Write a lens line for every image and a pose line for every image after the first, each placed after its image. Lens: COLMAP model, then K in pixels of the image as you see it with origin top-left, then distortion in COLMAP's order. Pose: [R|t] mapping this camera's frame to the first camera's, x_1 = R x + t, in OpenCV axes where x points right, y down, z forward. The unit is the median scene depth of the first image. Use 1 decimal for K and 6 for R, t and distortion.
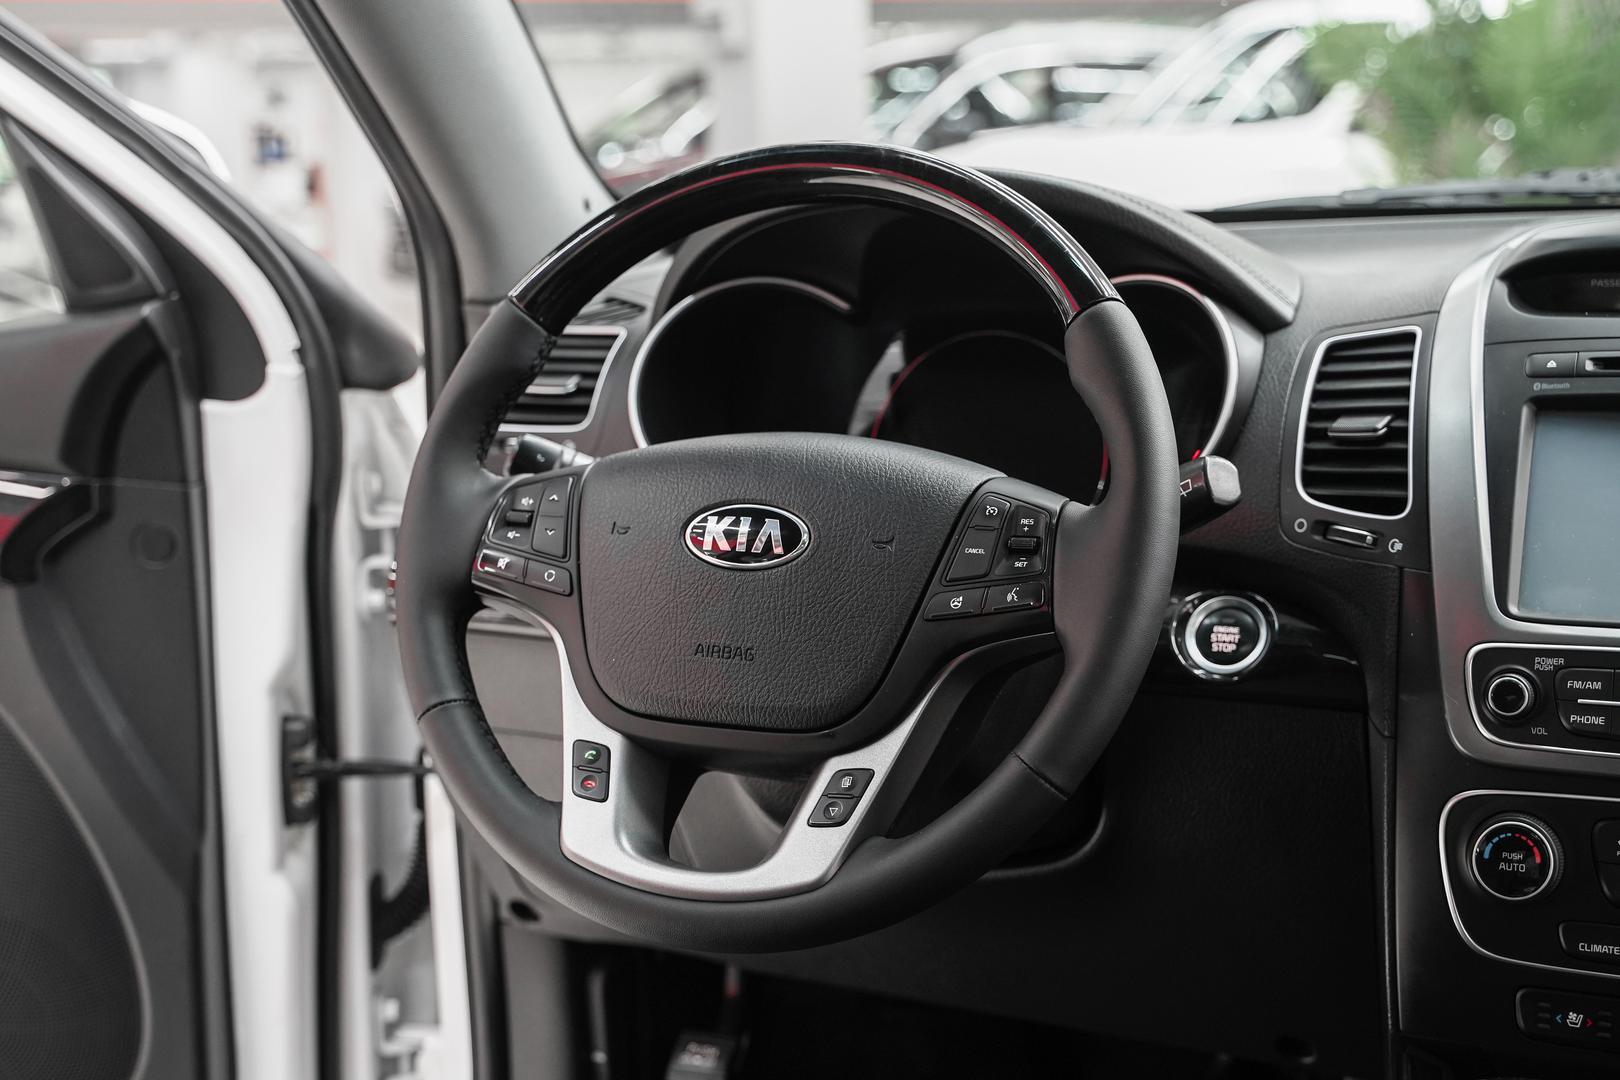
lens RADIAL K [[2215.3, 0, 795.6], [0, 2215.3, 542.0], [0, 0, 1]] dist [-0.000368, -0.003454]
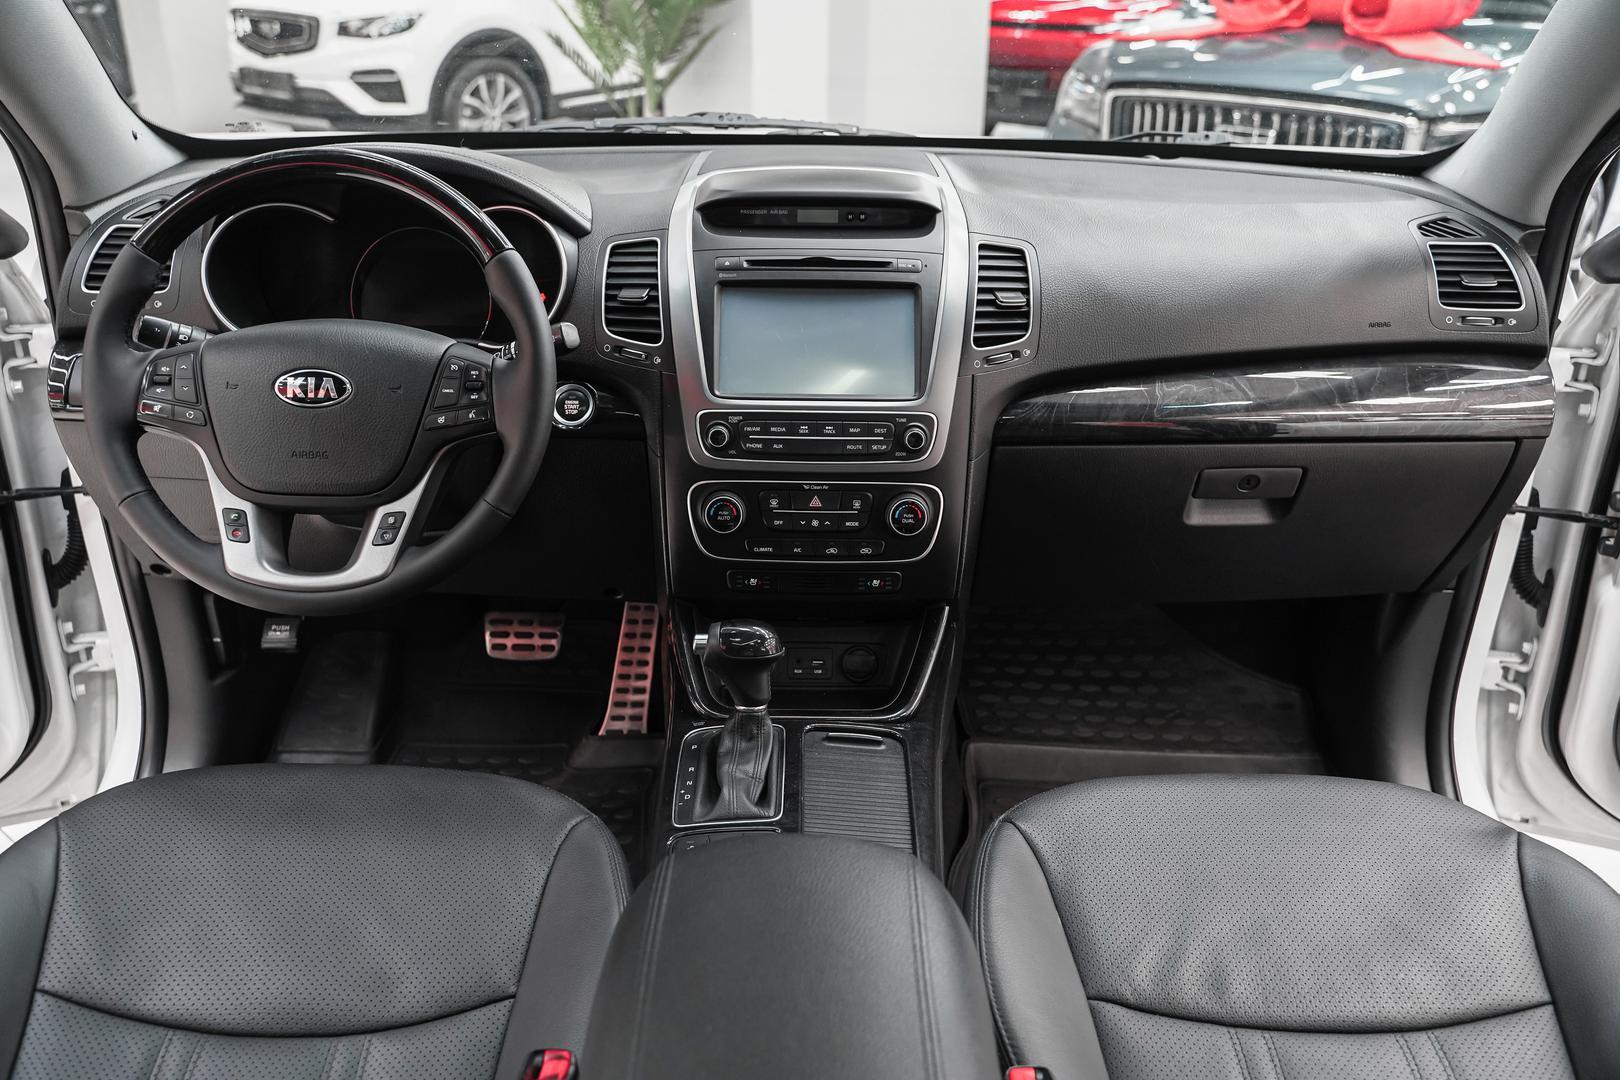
lens RADIAL K [[1282.7, 0, 797.0], [0, 1282.7, 536.0], [0, 0, 1]] dist [-0.008295, -0.001427]
pose [[0.909432, -0.132759, 0.394092, -0.086331], [0.029747, 0.966012, 0.256779, -0.134925], [-0.414788, -0.221800, 0.882472, -0.094785]]
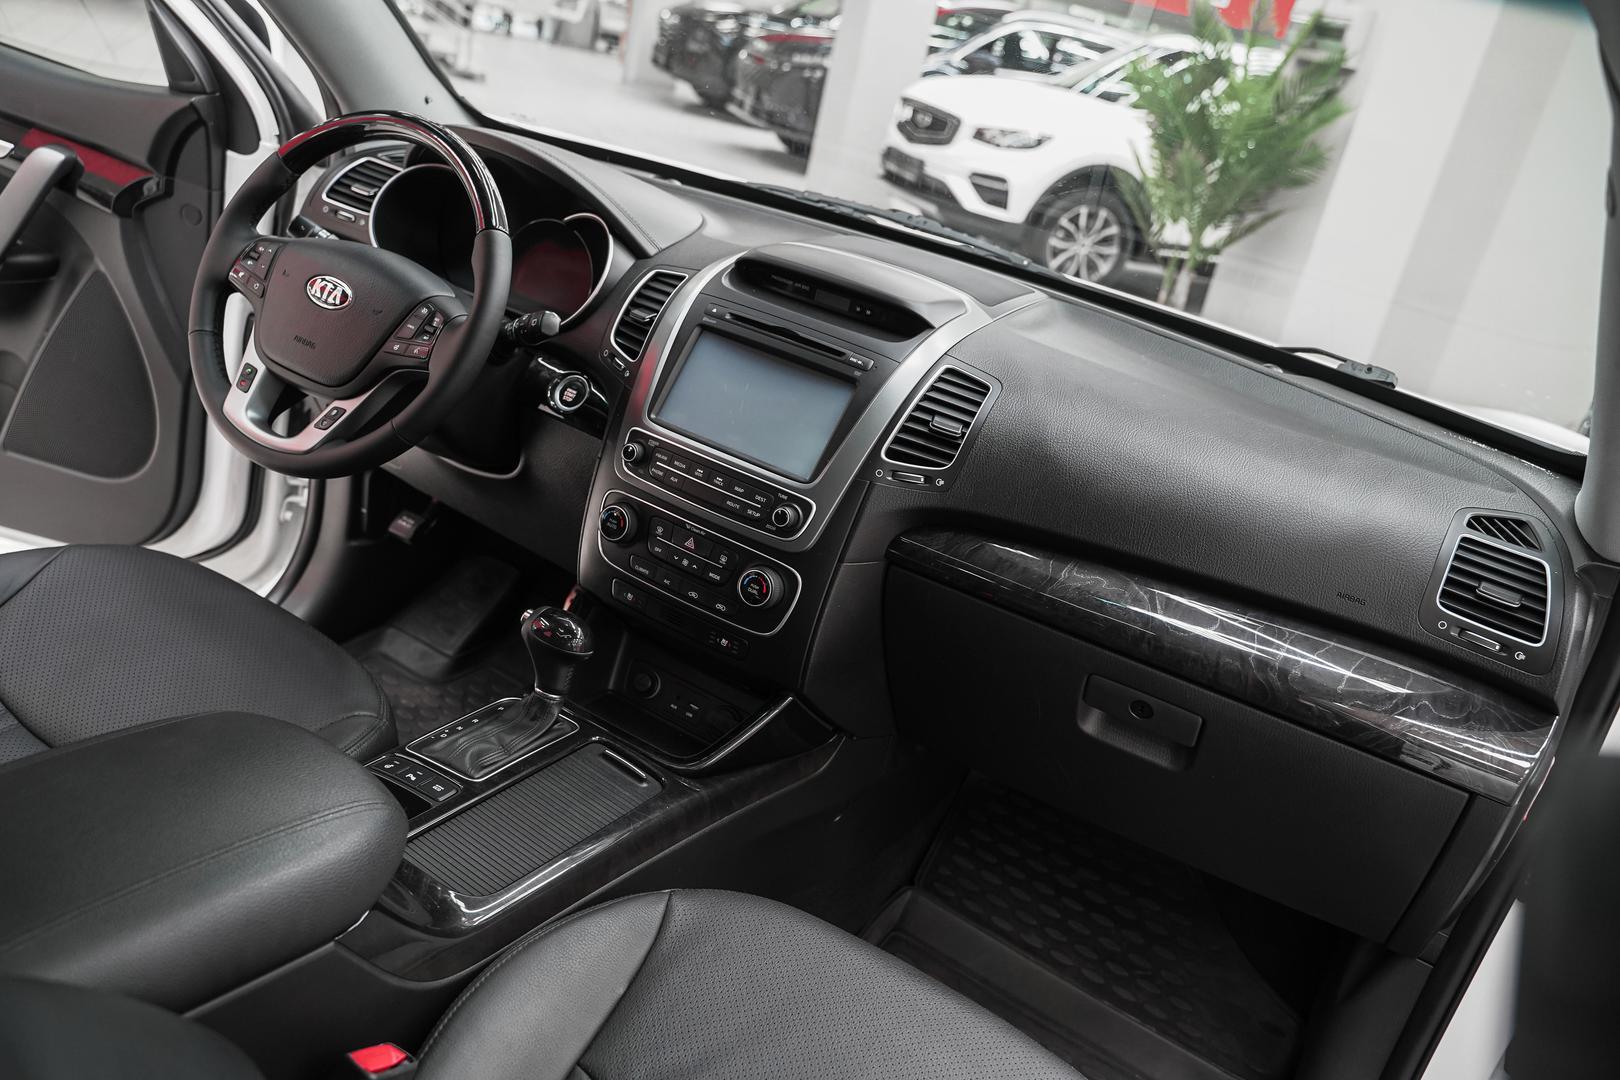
lens RADIAL K [[1278.1, 0, 802.7], [0, 1278.1, 536.6], [0, 0, 1]] dist [-0.010836, -0.000797]
pose [[0.964903, 0.262271, -0.013298, 0.488653], [-0.253787, 0.944311, 0.209447, -0.151167], [0.067489, -0.198721, 0.977730, -0.238367]]
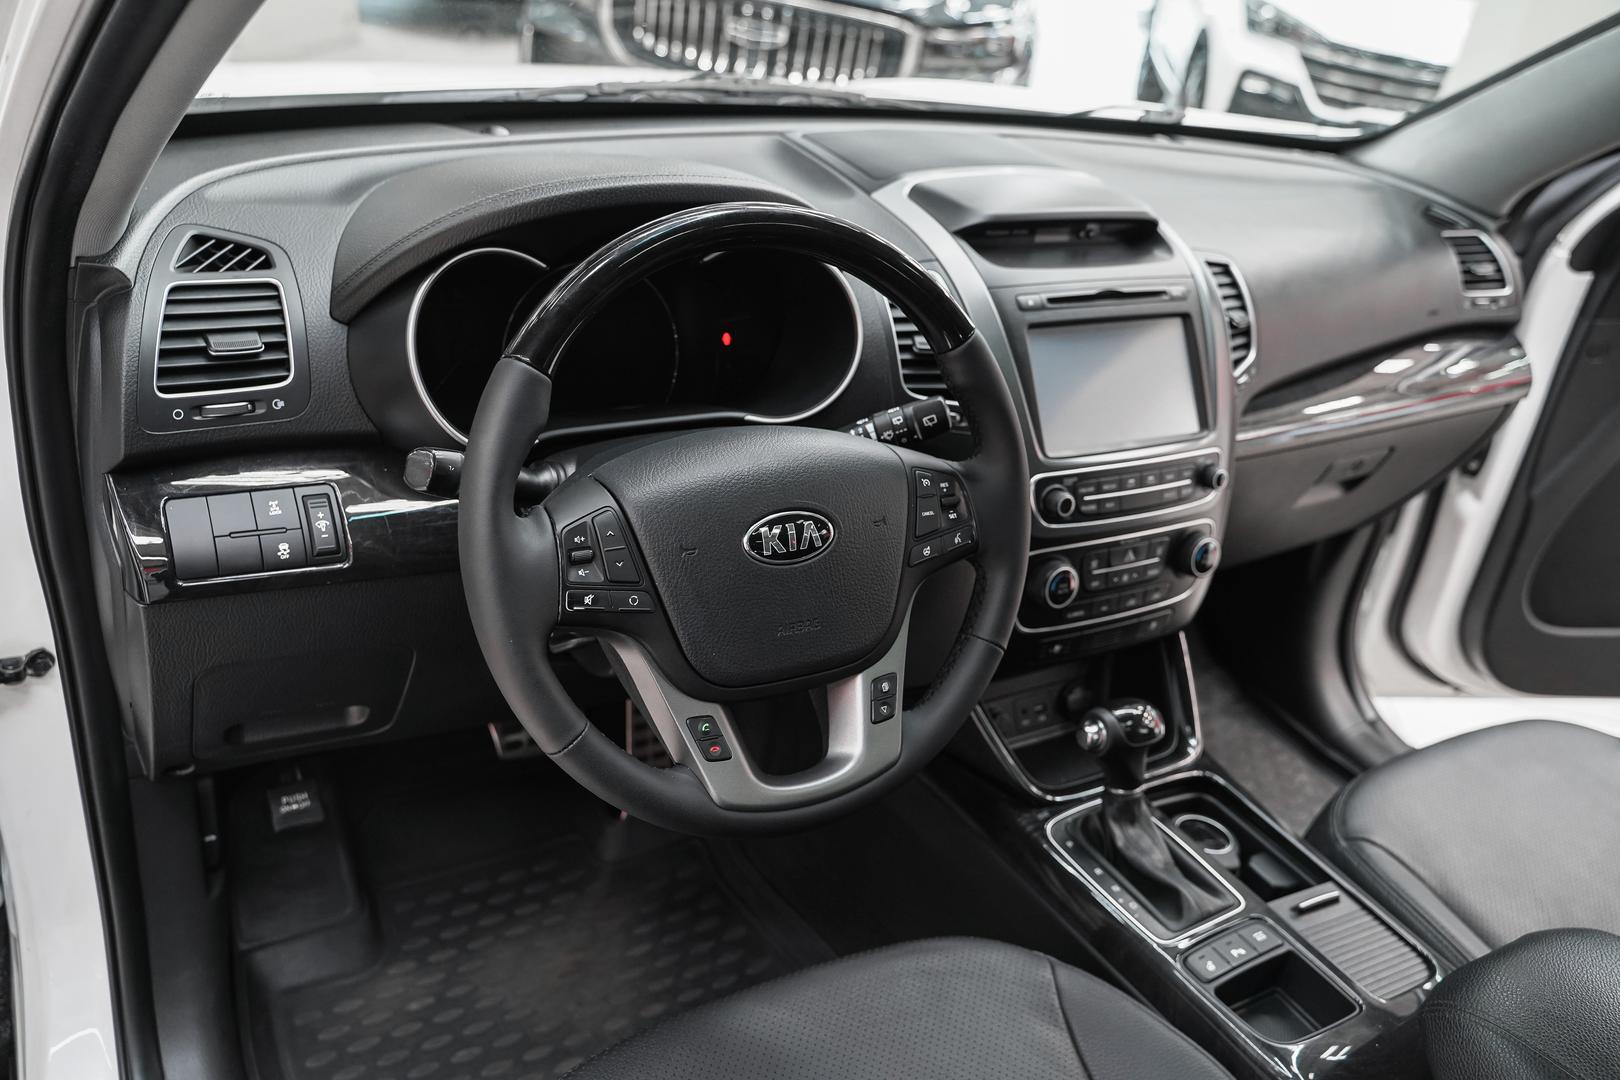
lens RADIAL K [[1297.1, 0, 799.0], [0, 1297.1, 539.7], [0, 0, 1]] dist [-0.008491, 0.002191]
pose [[0.570334, -0.295946, 0.766248, -0.587055], [-0.008662, 0.930622, 0.365879, -0.272528], [-0.821367, -0.215311, 0.528202, 0.562665]]
